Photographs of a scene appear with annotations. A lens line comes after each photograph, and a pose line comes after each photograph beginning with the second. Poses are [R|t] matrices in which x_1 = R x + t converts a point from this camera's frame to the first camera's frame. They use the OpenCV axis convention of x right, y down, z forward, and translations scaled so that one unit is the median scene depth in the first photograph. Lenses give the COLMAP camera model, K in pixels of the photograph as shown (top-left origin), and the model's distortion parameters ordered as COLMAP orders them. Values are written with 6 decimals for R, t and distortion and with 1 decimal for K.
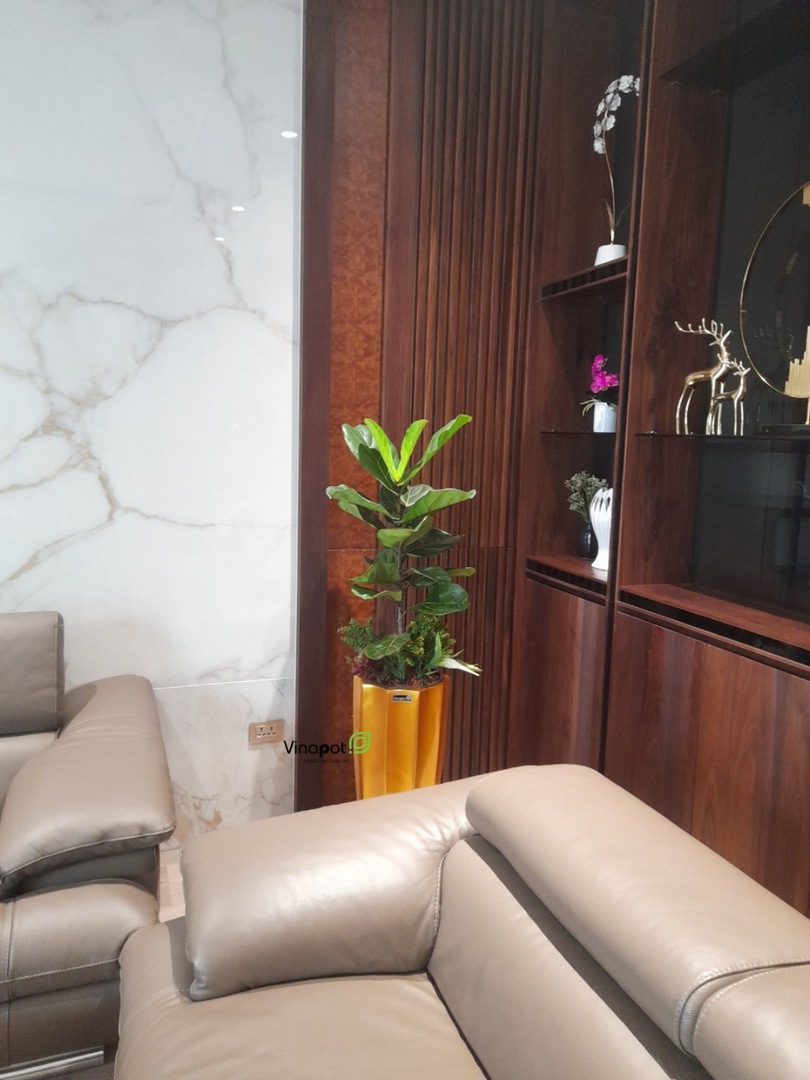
lens RADIAL K [[777.8, 0, 407.0], [0, 777.8, 540.1], [0, 0, 1]] dist [0.011599, -0.014727]
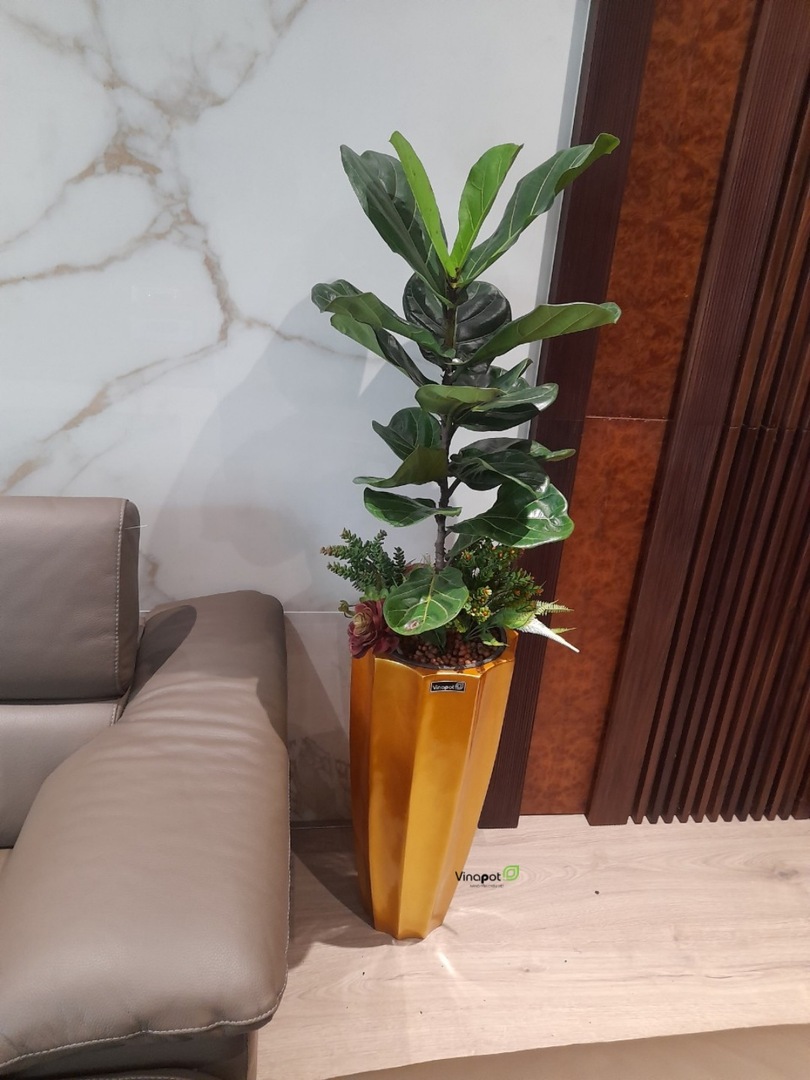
lens RADIAL K [[777.8, 0, 403.1], [0, 777.8, 543.1], [0, 0, 1]] dist [0.011599, -0.014727]
pose [[0.970565, 0.133114, -0.200707, -0.117281], [-0.075967, 0.960037, 0.269367, -0.047025], [0.228543, -0.246191, 0.941891, 0.457068]]
